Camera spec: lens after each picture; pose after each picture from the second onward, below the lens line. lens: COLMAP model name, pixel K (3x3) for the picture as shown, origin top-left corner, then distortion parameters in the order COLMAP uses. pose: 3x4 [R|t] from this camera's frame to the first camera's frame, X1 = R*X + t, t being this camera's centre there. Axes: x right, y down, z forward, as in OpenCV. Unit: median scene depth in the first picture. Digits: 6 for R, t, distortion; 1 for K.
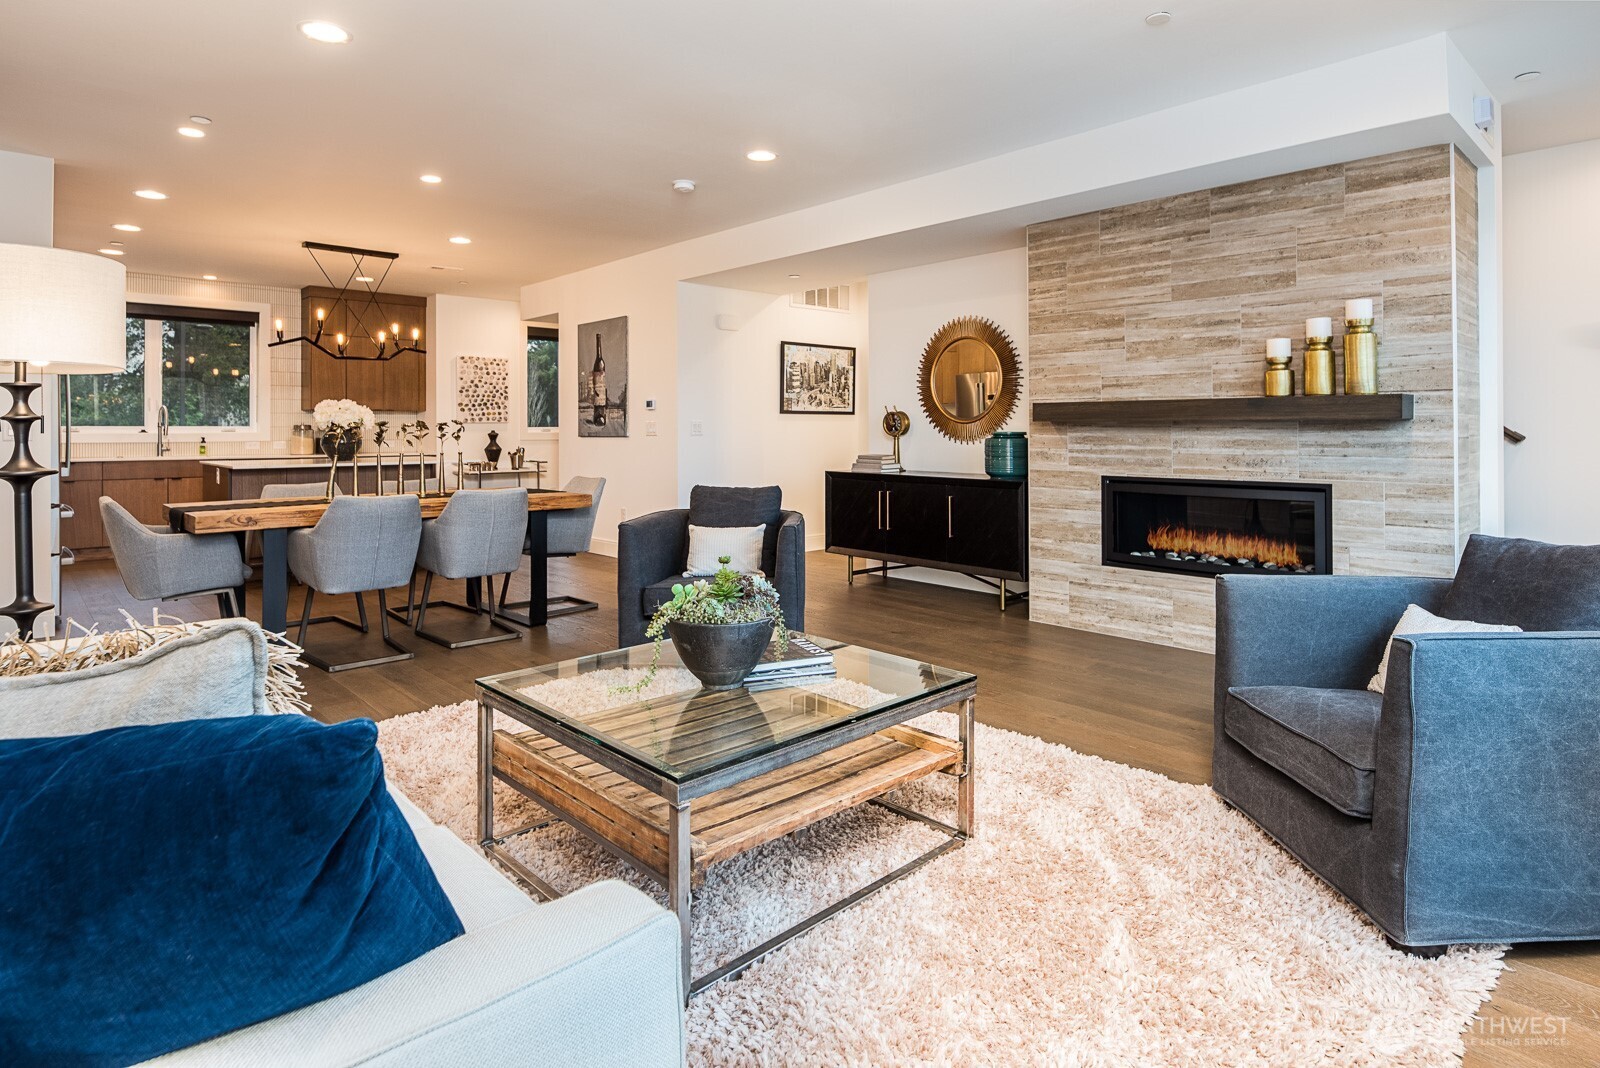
lens RADIAL K [[867.5, 0, 802.3], [0, 867.5, 428.4], [0, 0, 1]] dist [-0.000477, -0.000060]
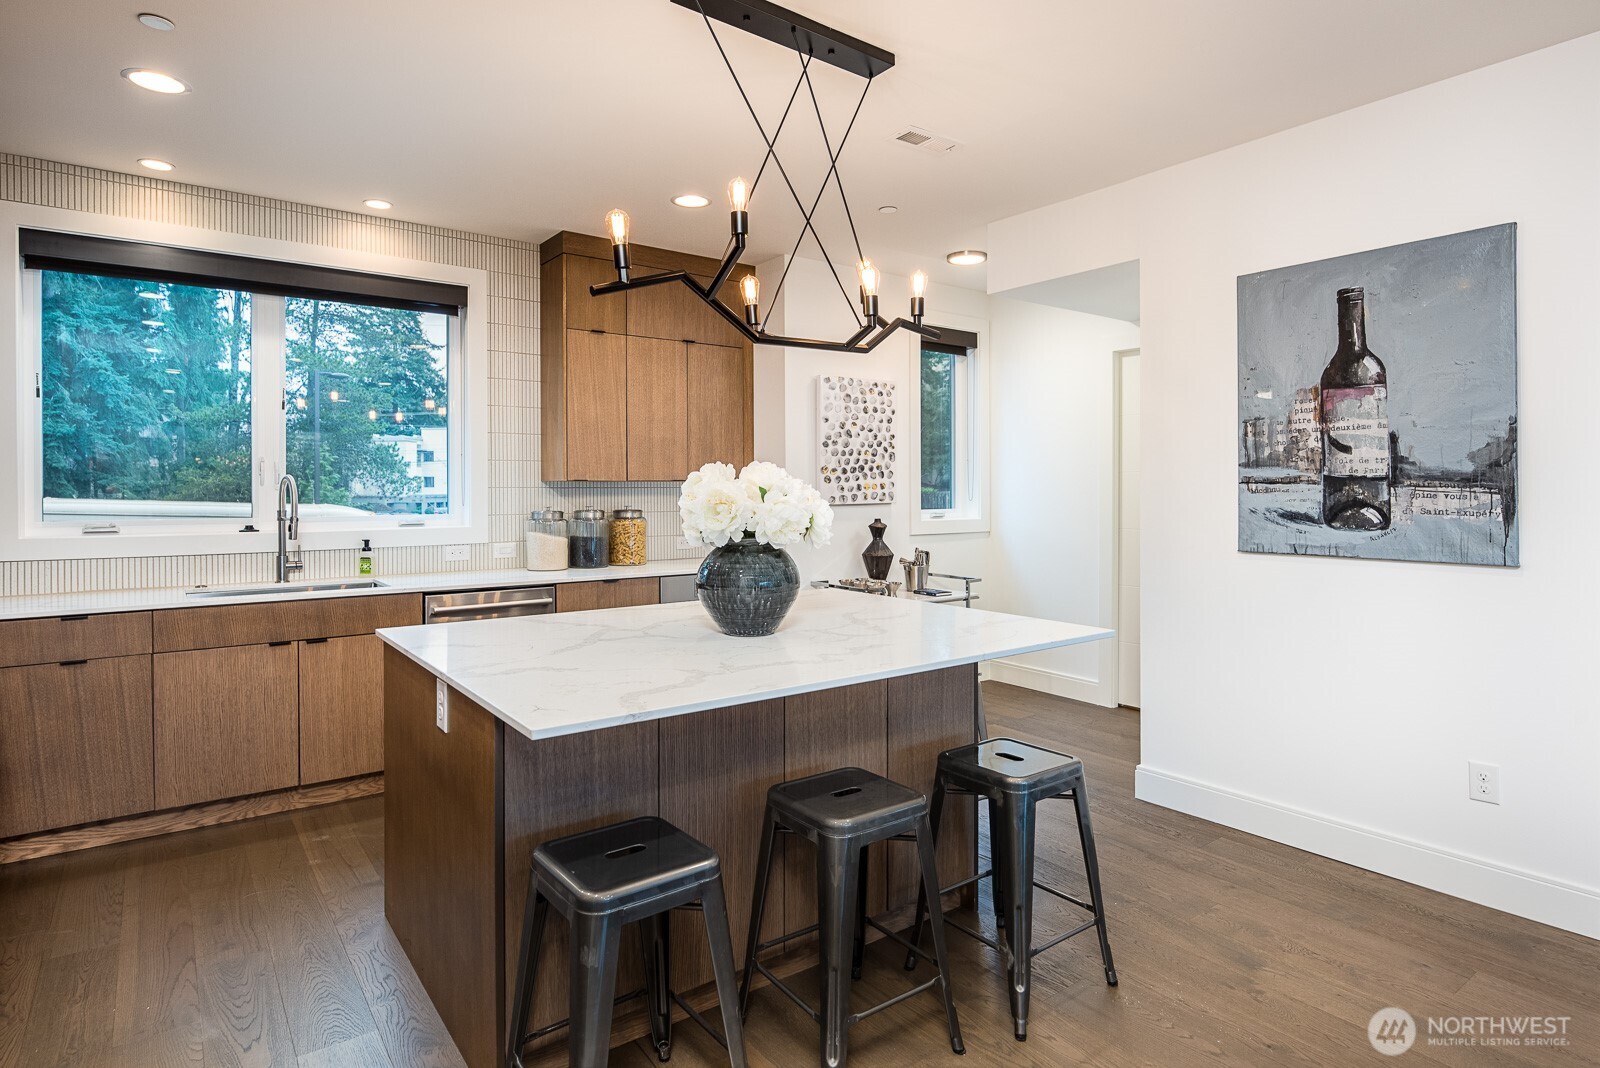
lens RADIAL K [[867.5, 0, 798.0], [0, 867.5, 493.1], [0, 0, 1]] dist [-0.000477, -0.000060]
pose [[0.993685, 0.003539, -0.112146, -0.418422], [-0.002719, 0.999968, 0.007459, -0.020570], [0.112168, -0.007107, 0.993664, 0.575517]]
